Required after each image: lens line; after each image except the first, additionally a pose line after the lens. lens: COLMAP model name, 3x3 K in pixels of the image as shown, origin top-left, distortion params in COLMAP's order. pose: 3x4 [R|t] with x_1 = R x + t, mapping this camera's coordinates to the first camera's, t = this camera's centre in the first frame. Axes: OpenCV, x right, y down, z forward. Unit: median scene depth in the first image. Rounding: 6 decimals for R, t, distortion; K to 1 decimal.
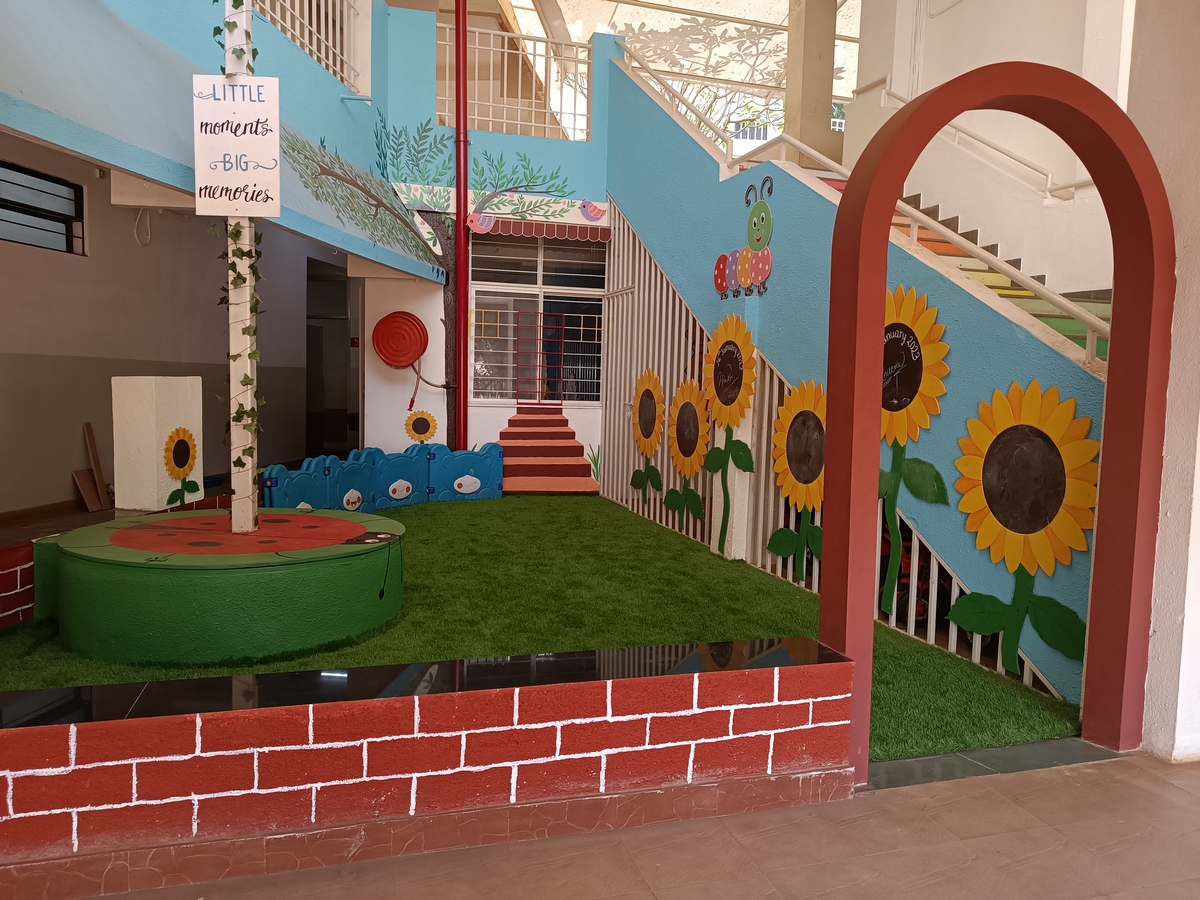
lens RADIAL K [[849.6, 0, 597.2], [0, 849.6, 452.9], [0, 0, 1]] dist [0.033105, -0.042562]
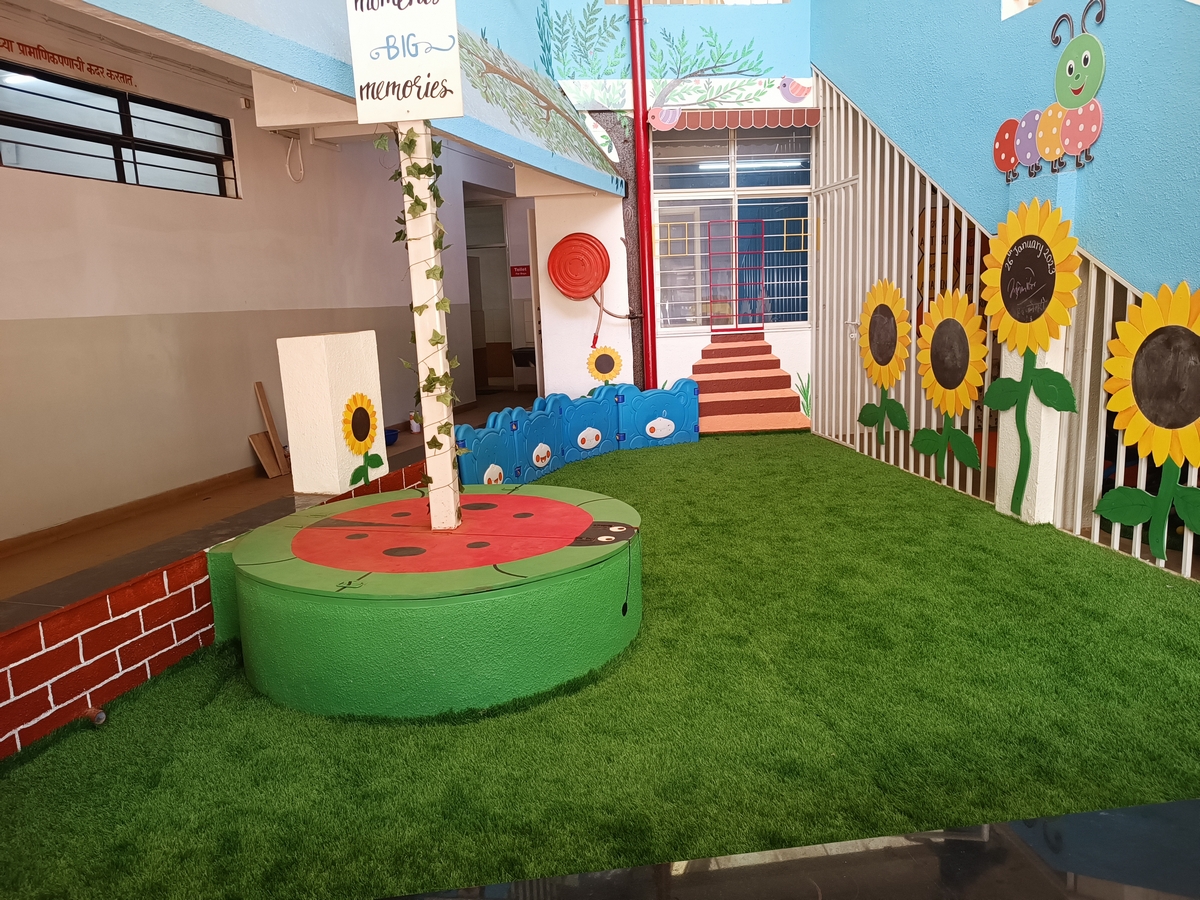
lens RADIAL K [[849.6, 0, 597.2], [0, 849.6, 452.9], [0, 0, 1]] dist [0.033105, -0.042562]
pose [[0.984566, -0.037143, -0.171025, -0.090673], [0.053746, 0.994168, 0.093499, -0.030027], [0.166554, -0.101248, 0.980820, 0.166961]]
